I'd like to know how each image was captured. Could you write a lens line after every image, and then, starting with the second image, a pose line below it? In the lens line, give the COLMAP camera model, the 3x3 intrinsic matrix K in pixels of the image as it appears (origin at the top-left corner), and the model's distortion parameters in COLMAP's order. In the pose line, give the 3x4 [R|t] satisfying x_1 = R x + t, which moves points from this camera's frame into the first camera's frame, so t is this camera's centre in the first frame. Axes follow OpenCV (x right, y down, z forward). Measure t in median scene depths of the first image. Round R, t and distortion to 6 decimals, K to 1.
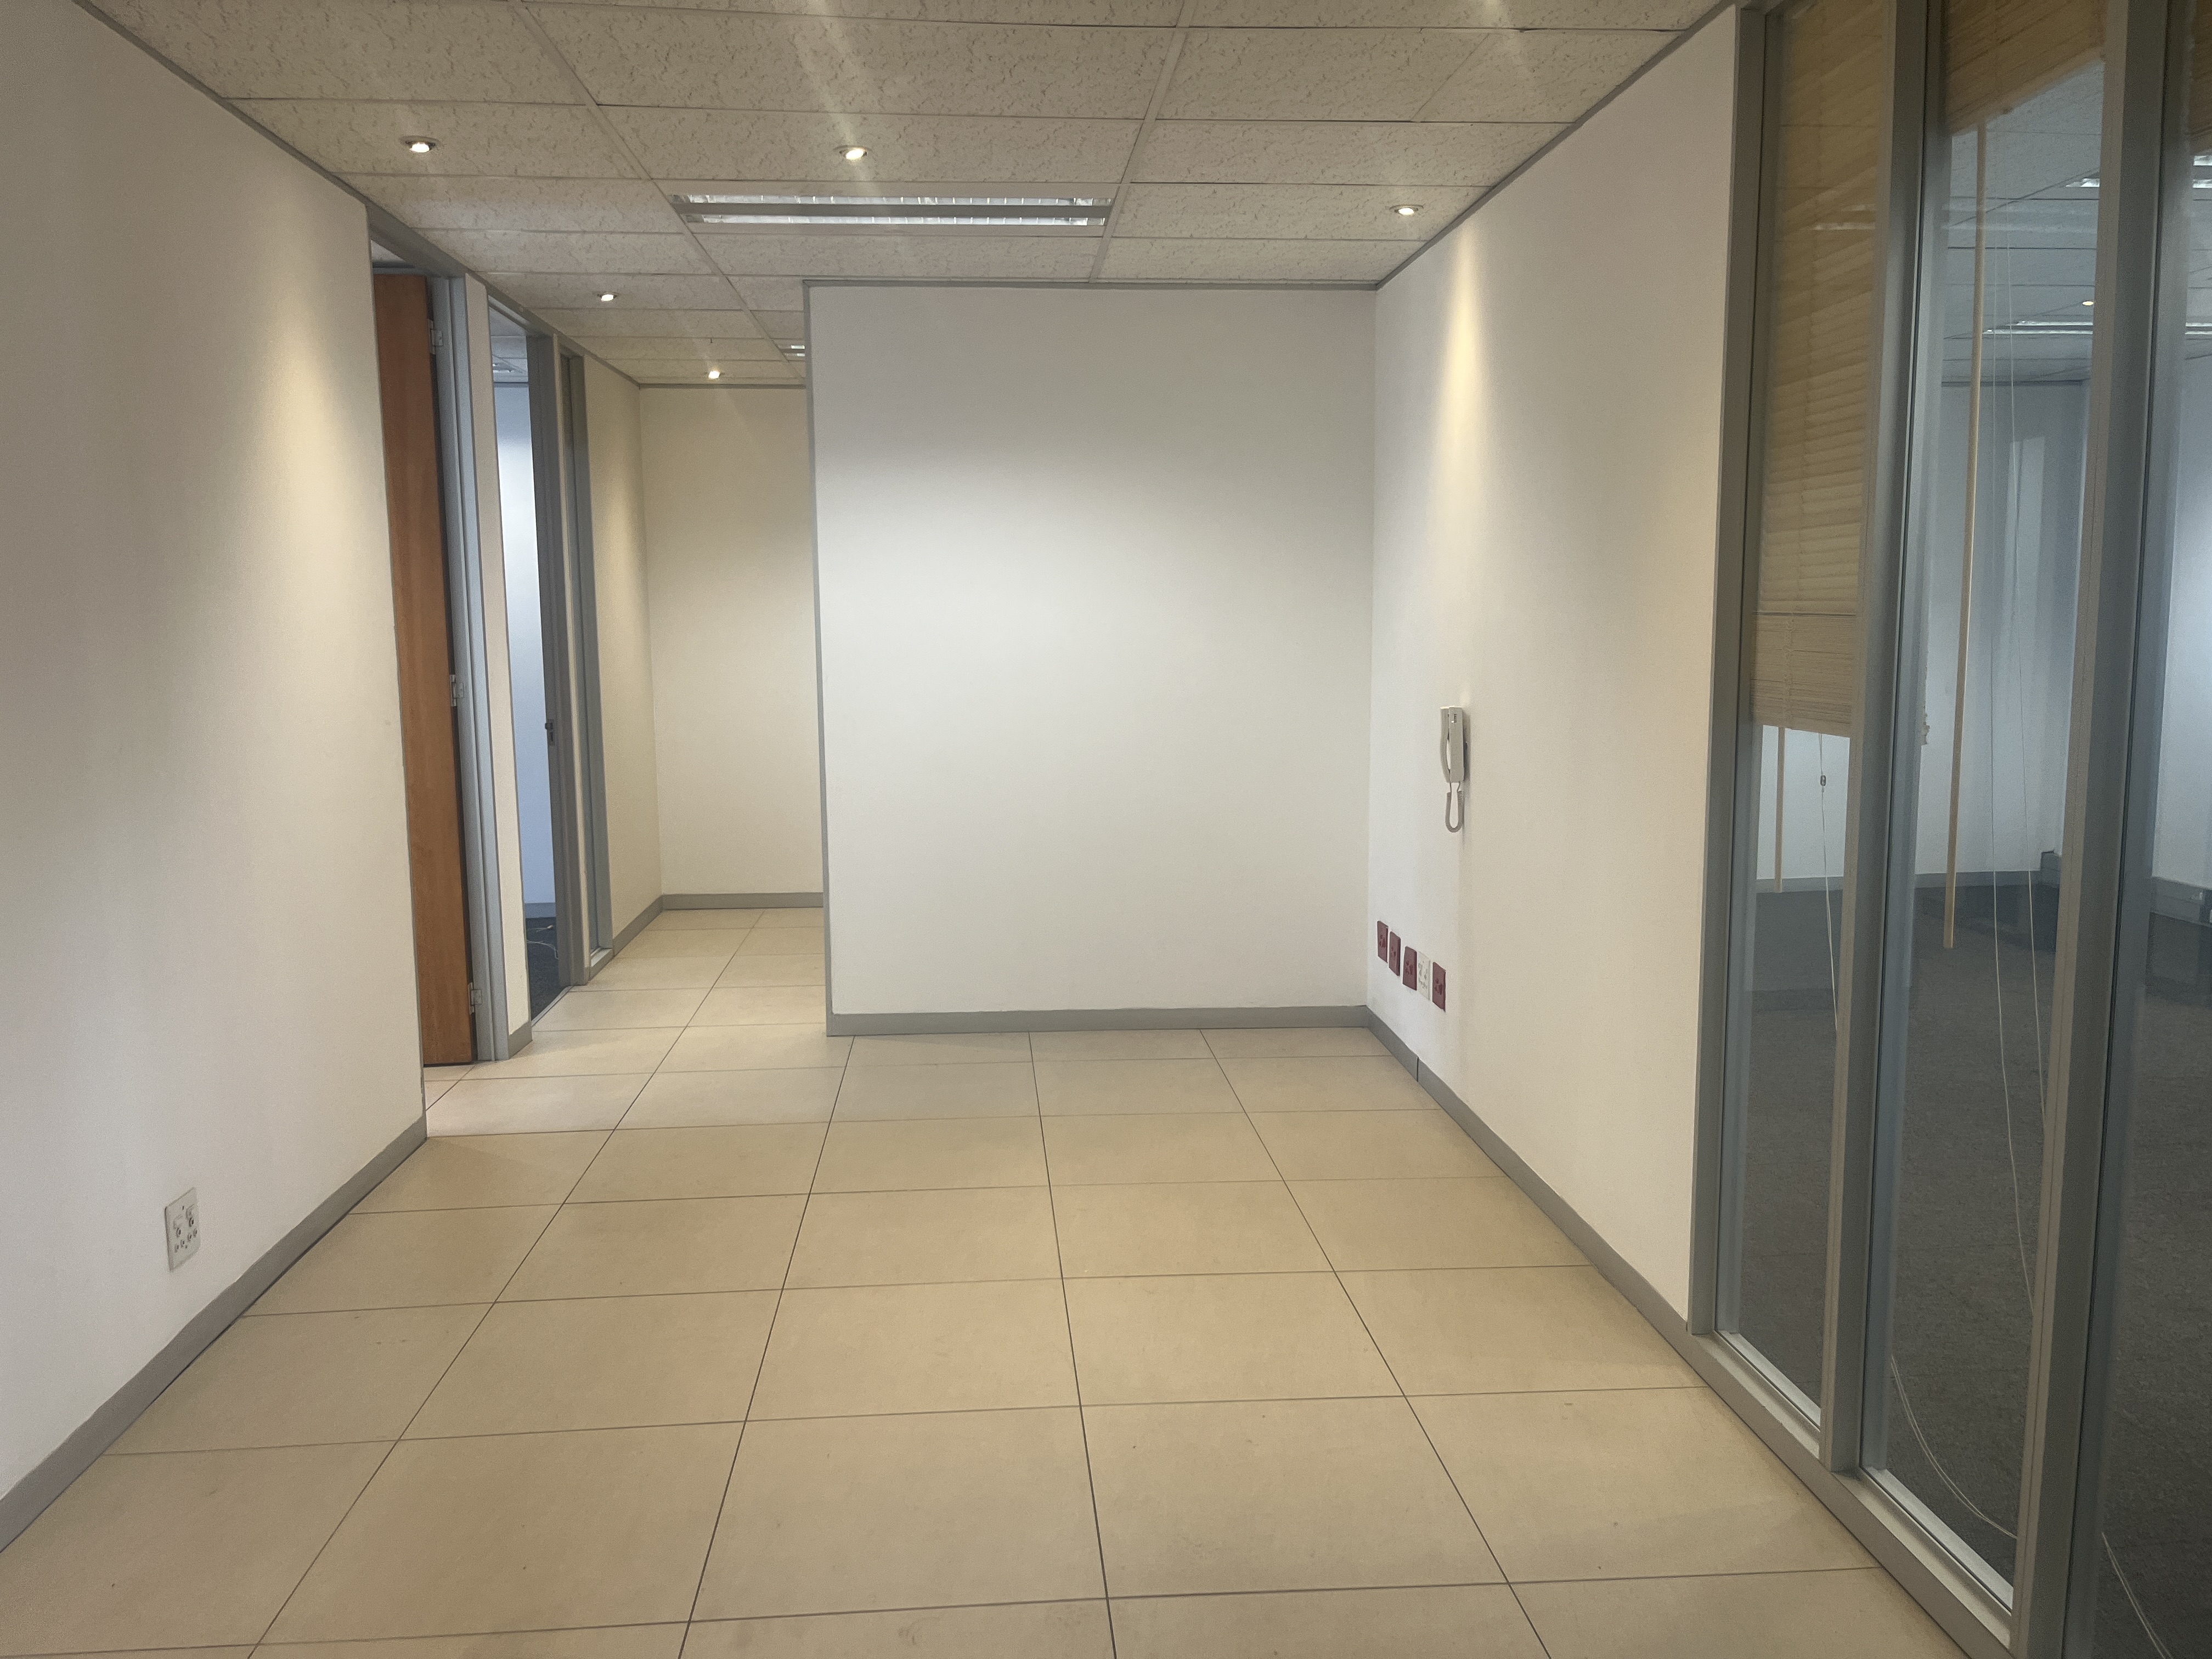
lens RADIAL K [[1699.1, 0, 1106.5], [0, 1699.1, 825.2], [0, 0, 1]] dist [-0.014005, -0.007999]
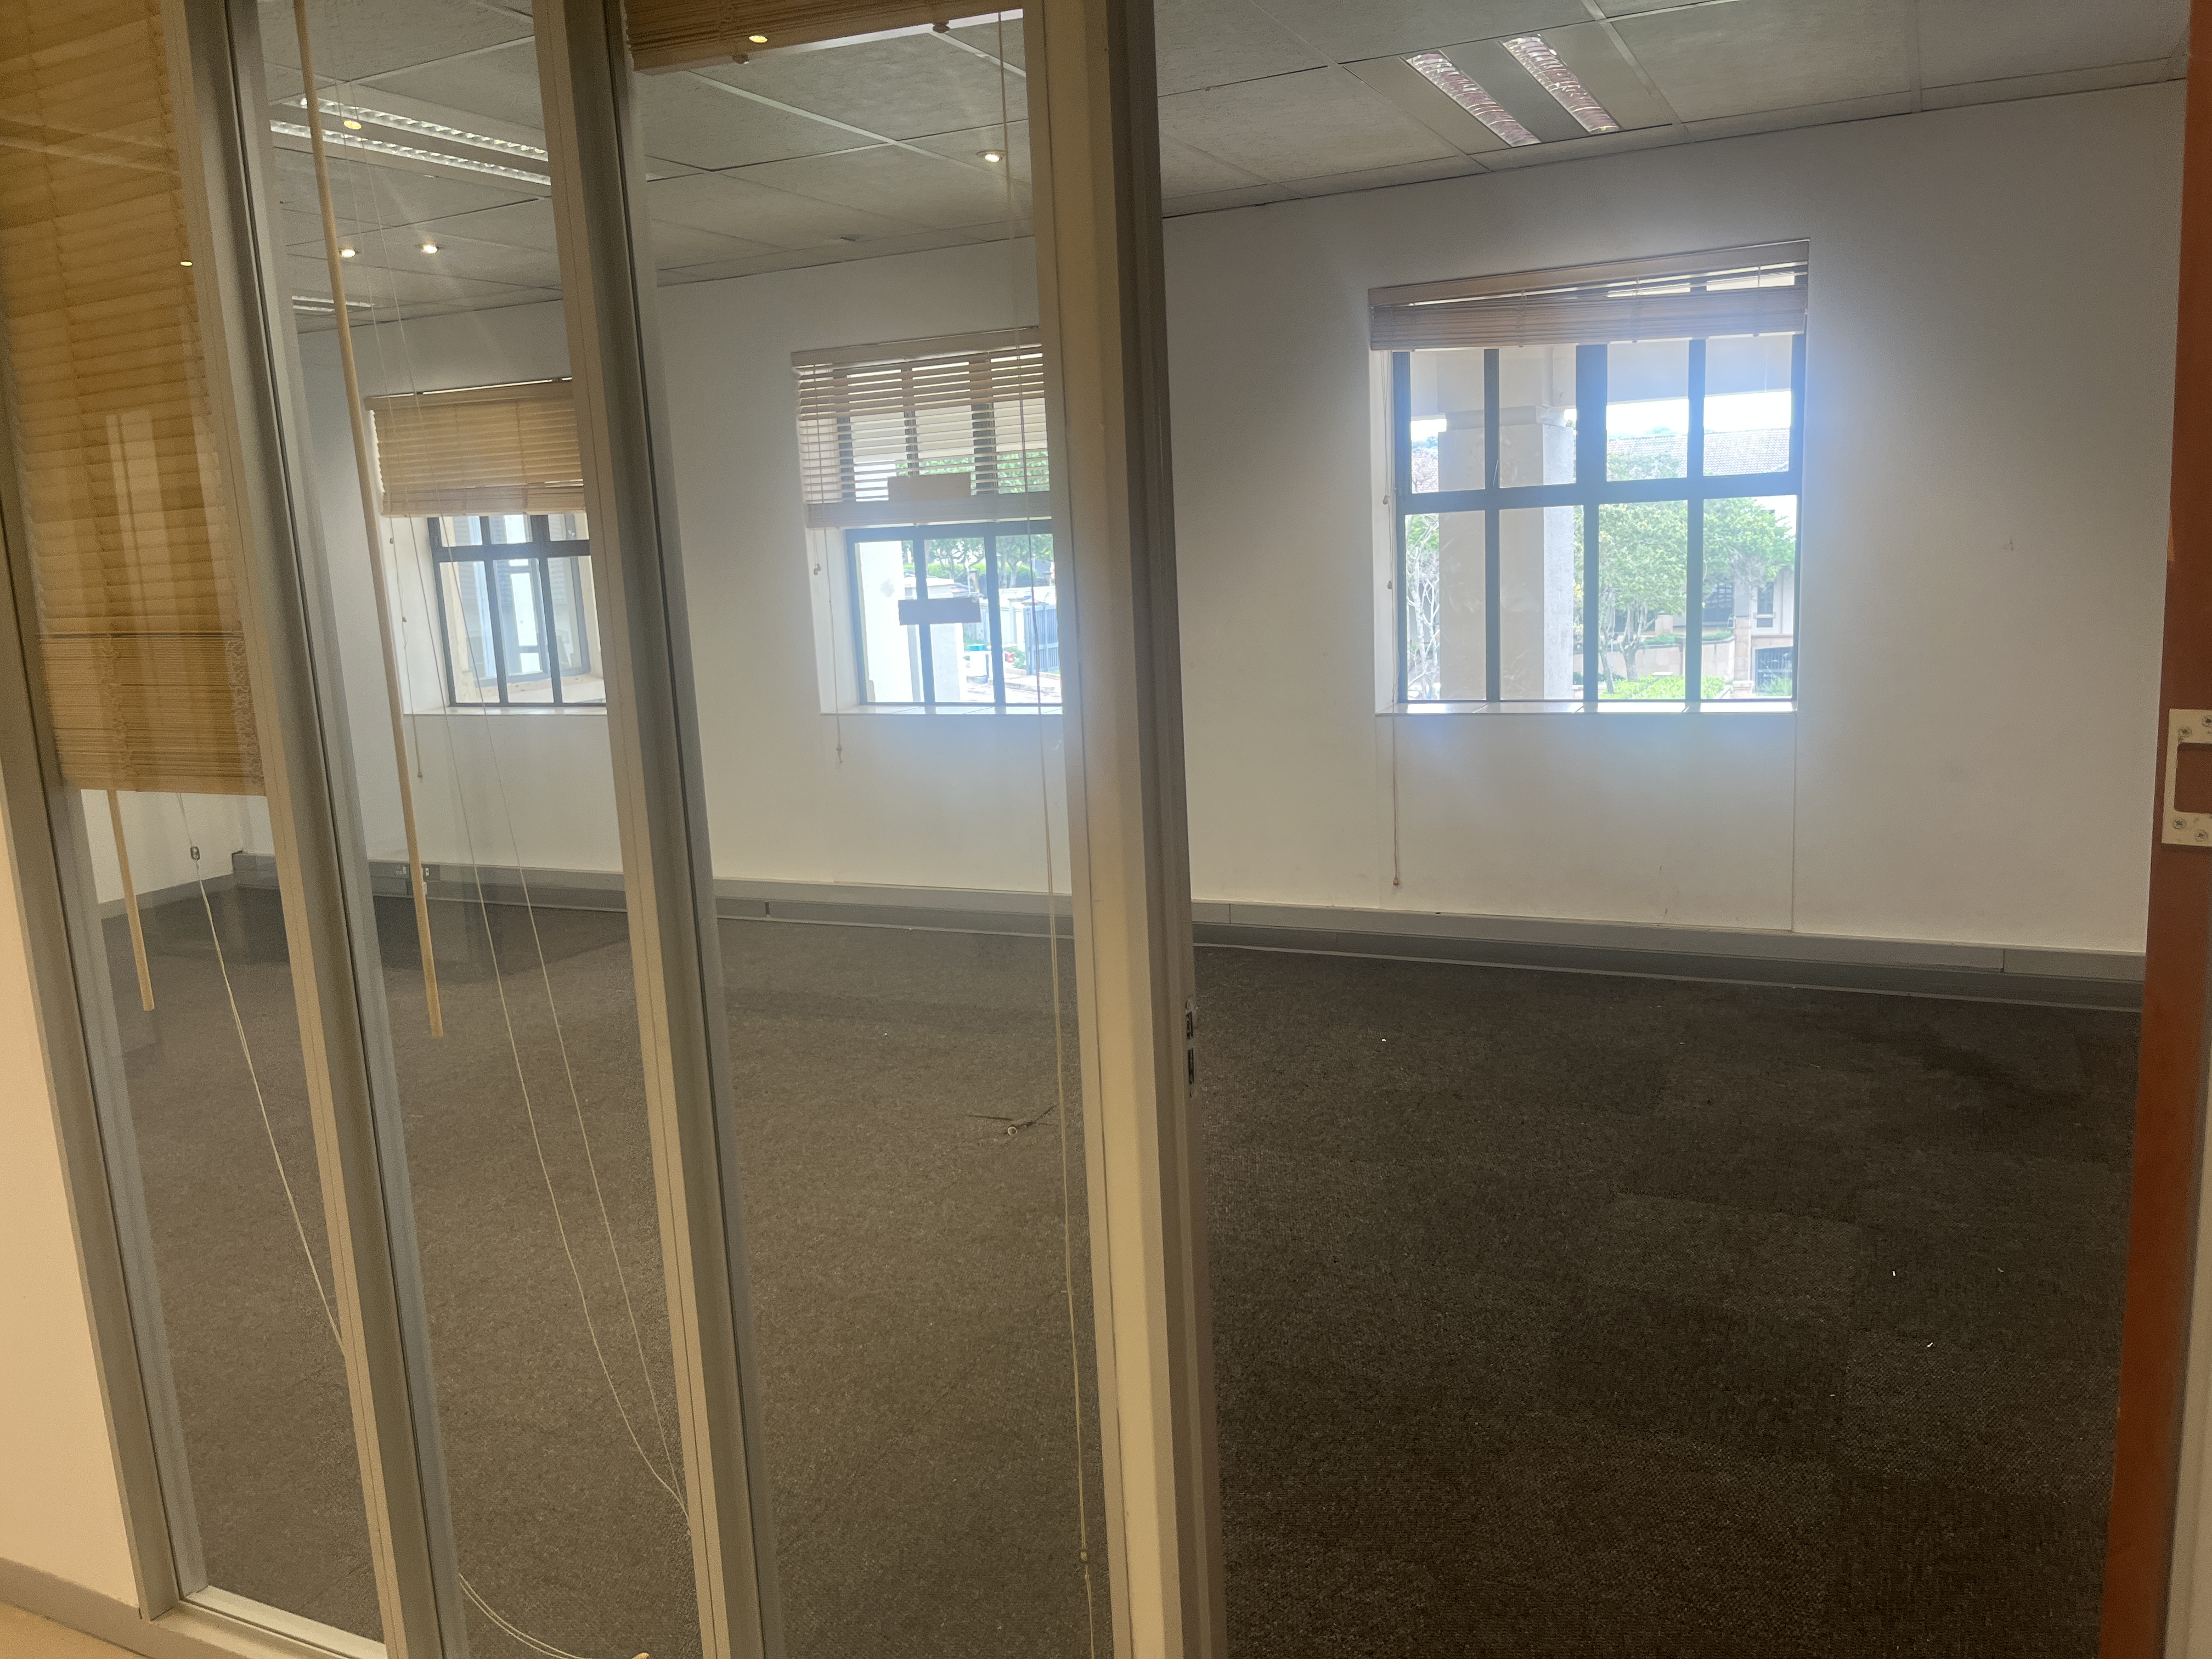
lens RADIAL K [[1699.1, 0, 1103.3], [0, 1699.1, 827.8], [0, 0, 1]] dist [-0.014005, -0.007999]
pose [[0.492624, -0.174382, 0.852592, -0.011268], [0.164679, 0.980696, 0.105433, -0.044250], [-0.854519, 0.088465, 0.511831, 0.247239]]
